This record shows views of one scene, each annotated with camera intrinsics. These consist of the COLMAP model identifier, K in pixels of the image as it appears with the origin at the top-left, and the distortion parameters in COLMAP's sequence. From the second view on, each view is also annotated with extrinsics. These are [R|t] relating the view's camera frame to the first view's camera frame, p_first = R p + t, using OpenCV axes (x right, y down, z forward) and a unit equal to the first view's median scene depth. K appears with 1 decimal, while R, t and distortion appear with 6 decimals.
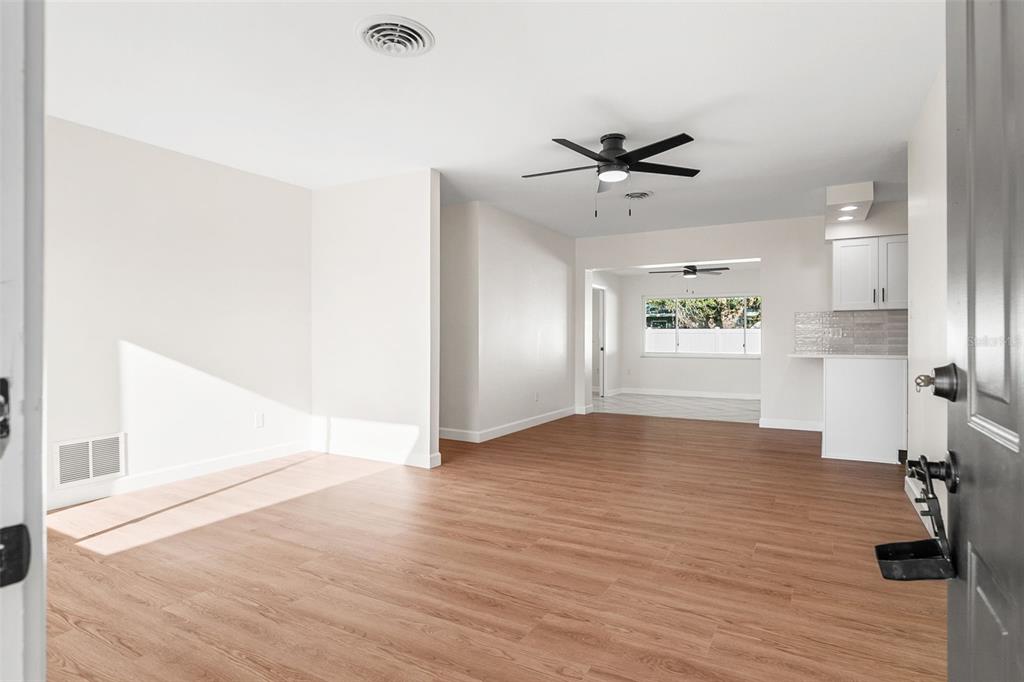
lens RADIAL K [[528.8, 0, 527.7], [0, 528.8, 340.0], [0, 0, 1]] dist [-0.001150, 0.000101]
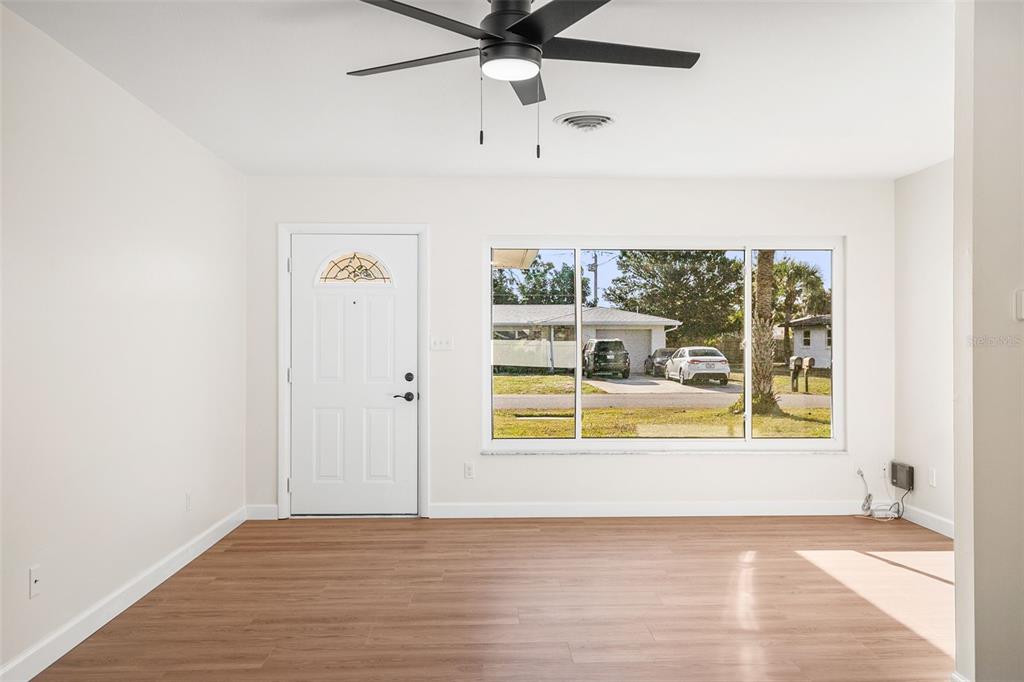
lens RADIAL K [[921.1, 0, 512.0], [0, 921.1, 341.0], [0, 0, 1]] dist [0.043807, -0.002877]
pose [[-0.867402, -0.001609, -0.497606, 0.885955], [-0.002415, 0.999997, 0.000977, -0.082551], [0.497603, 0.002049, -0.867403, 2.627827]]
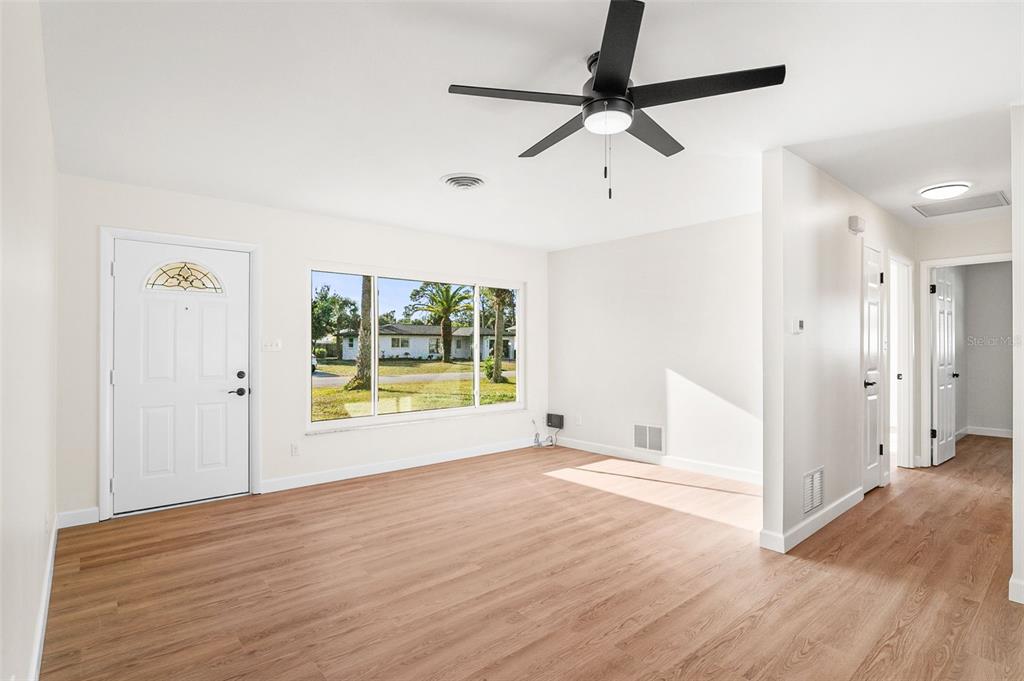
lens RADIAL K [[528.8, 0, 527.7], [0, 528.8, 339.5], [0, 0, 1]] dist [-0.001150, 0.000101]
pose [[-0.347814, -0.011286, -0.937495, 1.142263], [-0.003666, 0.999936, -0.010677, -0.077761], [0.937556, -0.000276, -0.347834, 1.688466]]
